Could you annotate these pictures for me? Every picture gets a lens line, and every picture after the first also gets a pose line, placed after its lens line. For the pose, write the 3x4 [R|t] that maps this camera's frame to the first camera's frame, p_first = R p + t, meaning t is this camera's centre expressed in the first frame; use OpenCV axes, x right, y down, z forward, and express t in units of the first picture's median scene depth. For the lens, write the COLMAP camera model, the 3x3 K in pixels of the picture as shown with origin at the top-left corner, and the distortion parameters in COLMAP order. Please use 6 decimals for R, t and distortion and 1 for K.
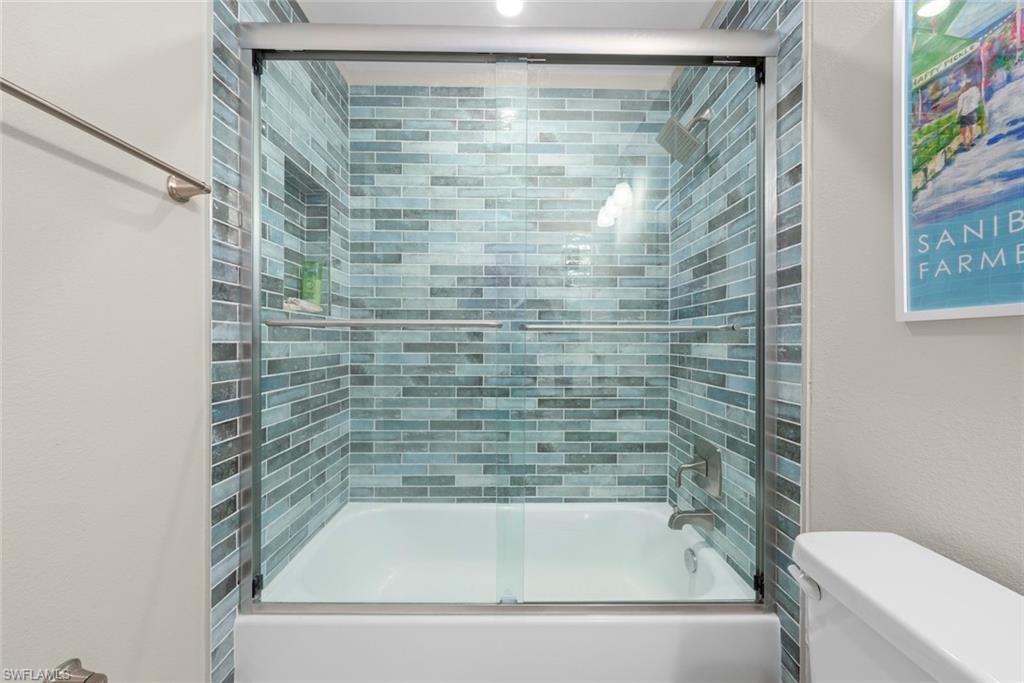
lens RADIAL K [[381.4, 0, 513.4], [0, 381.4, 339.2], [0, 0, 1]] dist [0.000057, 0.000336]
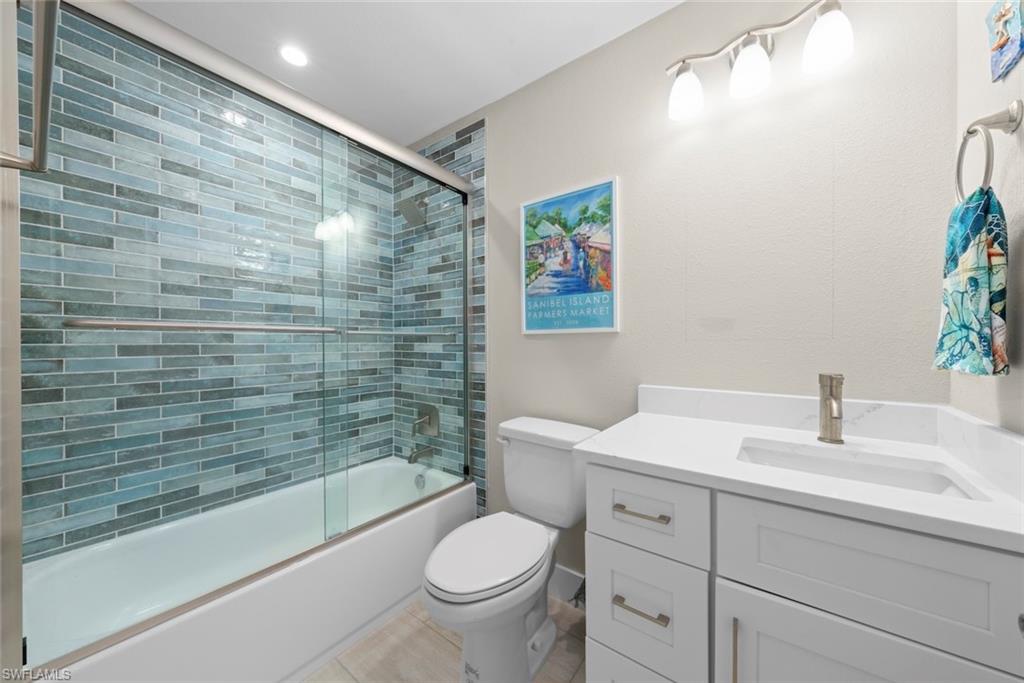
lens RADIAL K [[372.5, 0, 517.3], [0, 372.5, 327.1], [0, 0, 1]] dist [-0.000919, -0.000057]
pose [[0.591100, 0.027039, 0.806145, -0.445075], [-0.001719, 0.999478, -0.032263, -0.005557], [-0.806597, 0.017685, 0.590838, -0.193789]]
